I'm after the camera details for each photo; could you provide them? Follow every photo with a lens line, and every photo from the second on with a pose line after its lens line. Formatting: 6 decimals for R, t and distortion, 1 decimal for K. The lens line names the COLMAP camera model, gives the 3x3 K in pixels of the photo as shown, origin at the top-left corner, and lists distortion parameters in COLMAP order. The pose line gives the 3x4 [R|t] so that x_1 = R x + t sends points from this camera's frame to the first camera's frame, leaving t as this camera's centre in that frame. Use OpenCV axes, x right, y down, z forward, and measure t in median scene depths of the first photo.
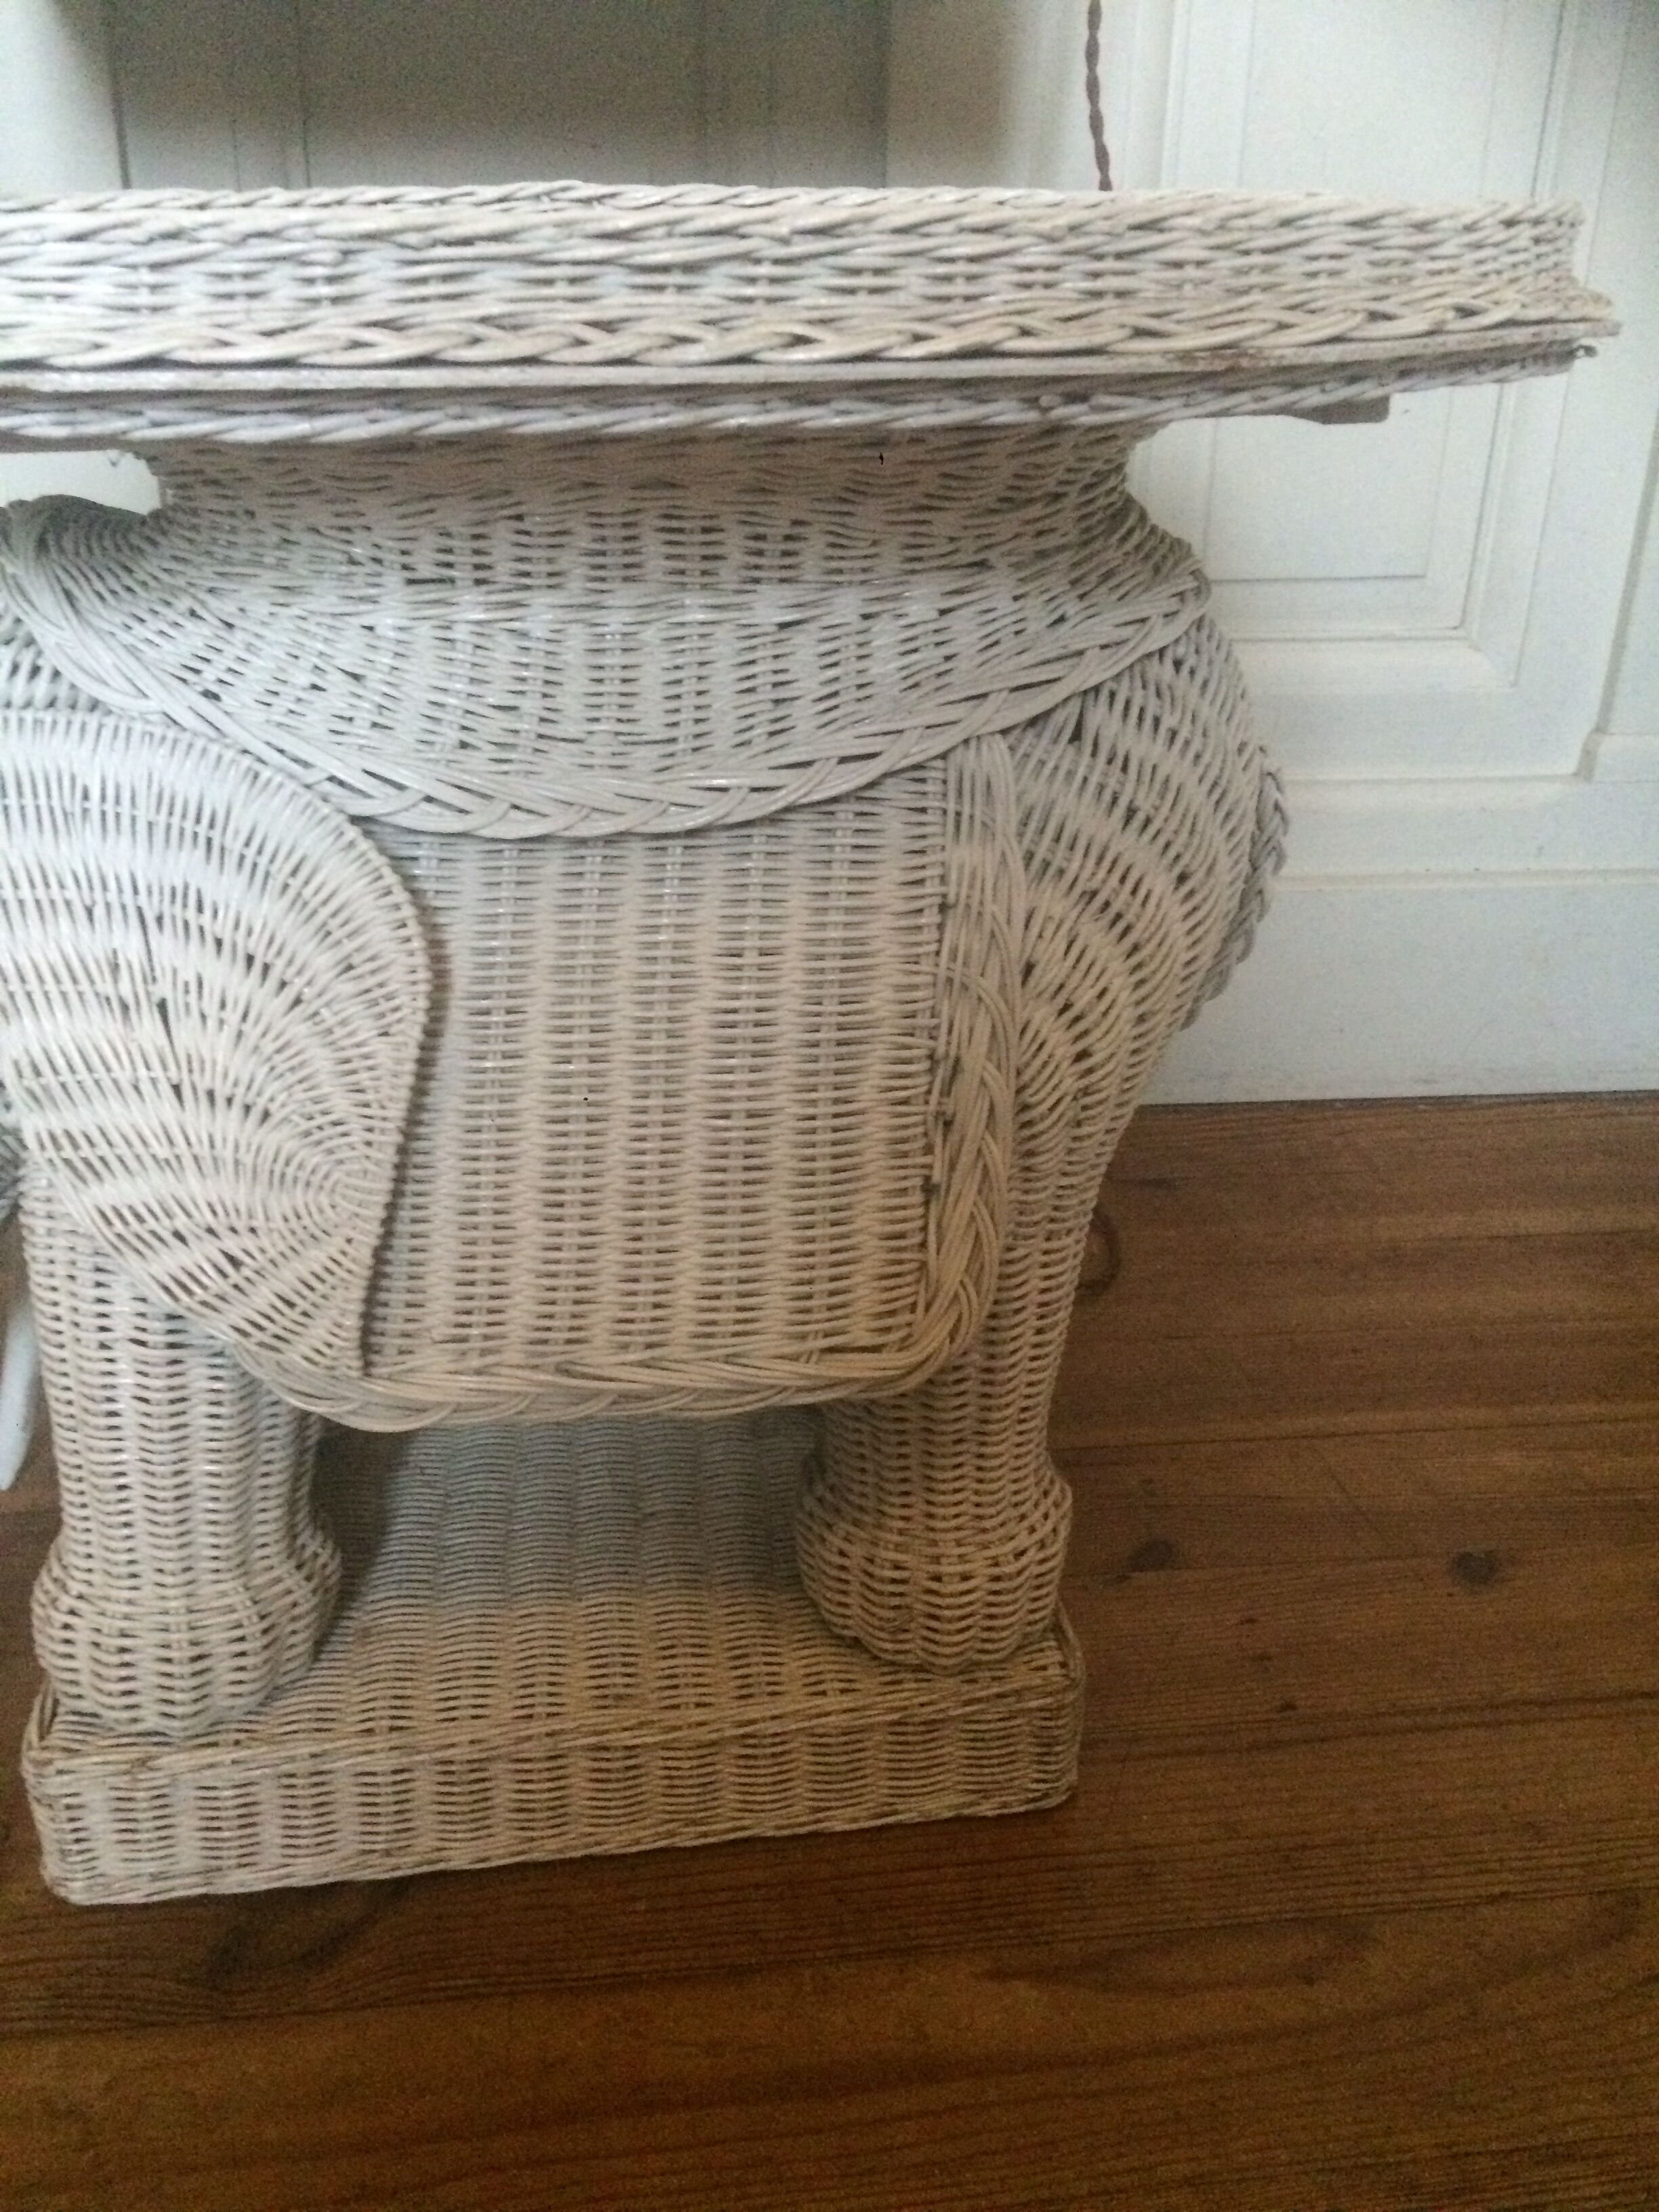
lens RADIAL K [[1870.7, 0, 833.6], [0, 1870.7, 1093.1], [0, 0, 1]] dist [0.101611, -0.141773]
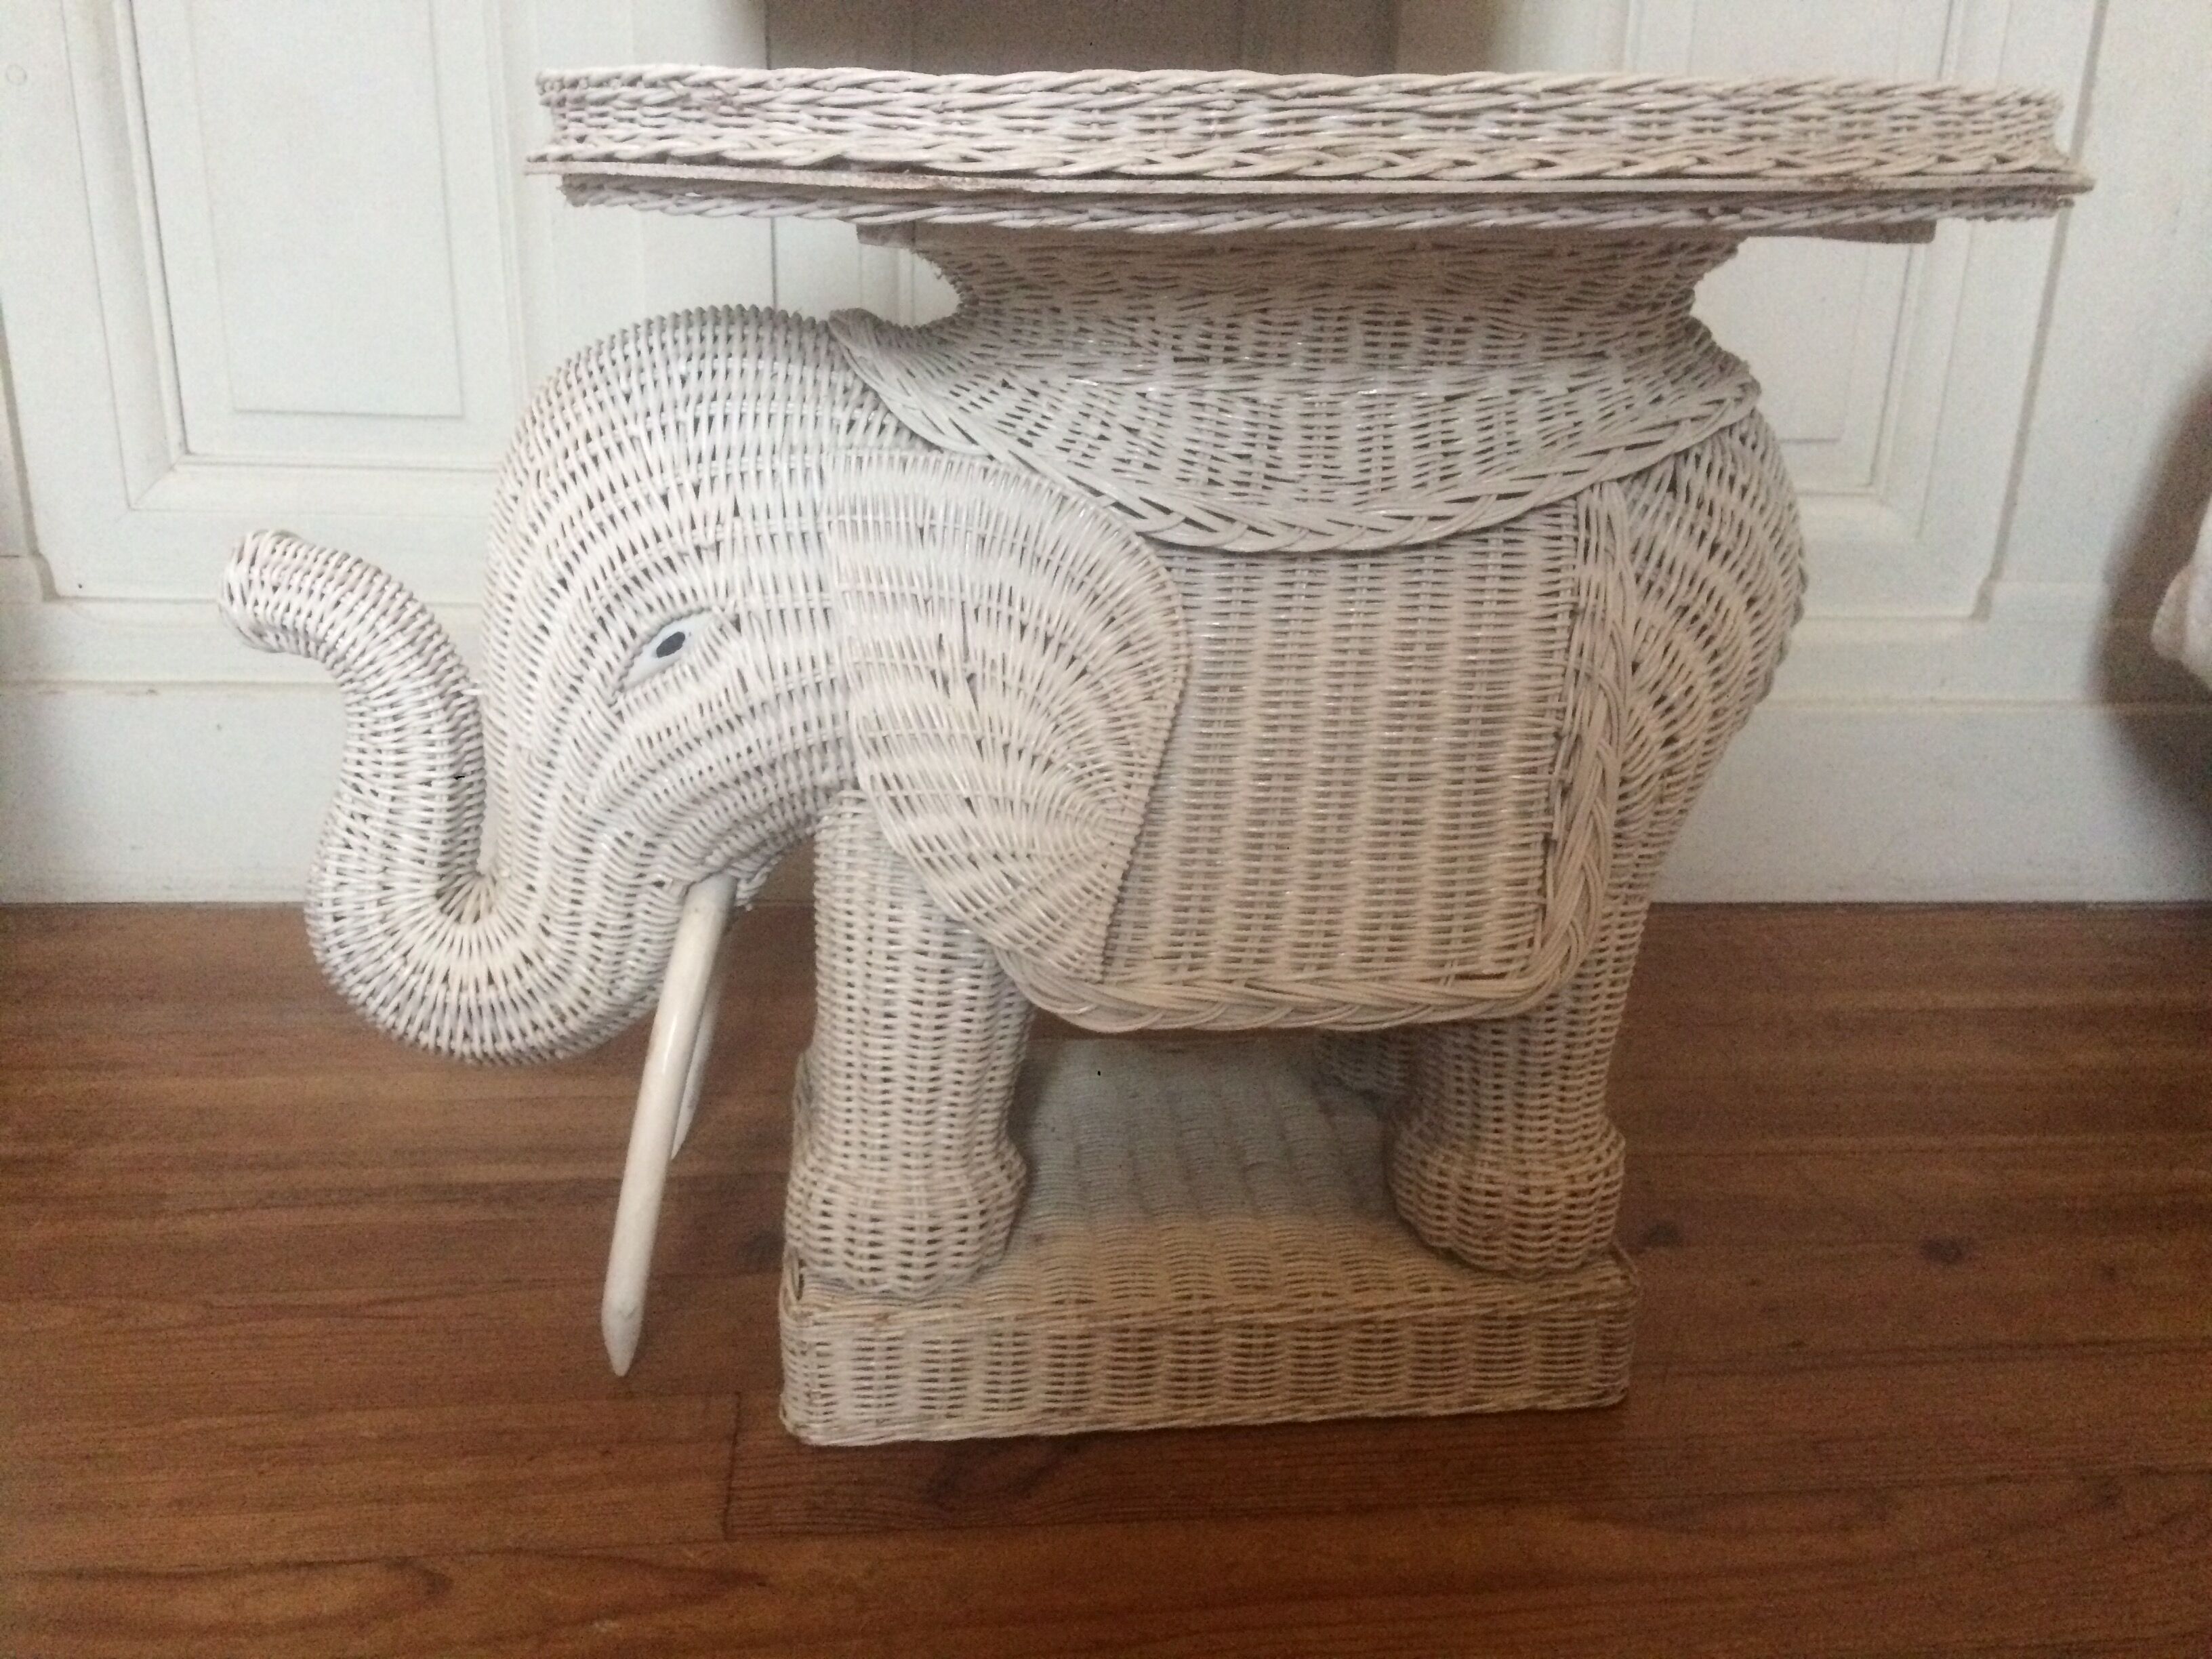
lens RADIAL K [[1870.7, 0, 1112.0], [0, 1870.7, 840.8], [0, 0, 1]] dist [0.101611, -0.141773]
pose [[0.999774, 0.017213, -0.012472, -0.238210], [-0.018293, 0.995553, -0.092410, 0.180636], [0.010826, 0.092617, 0.995643, -0.270618]]
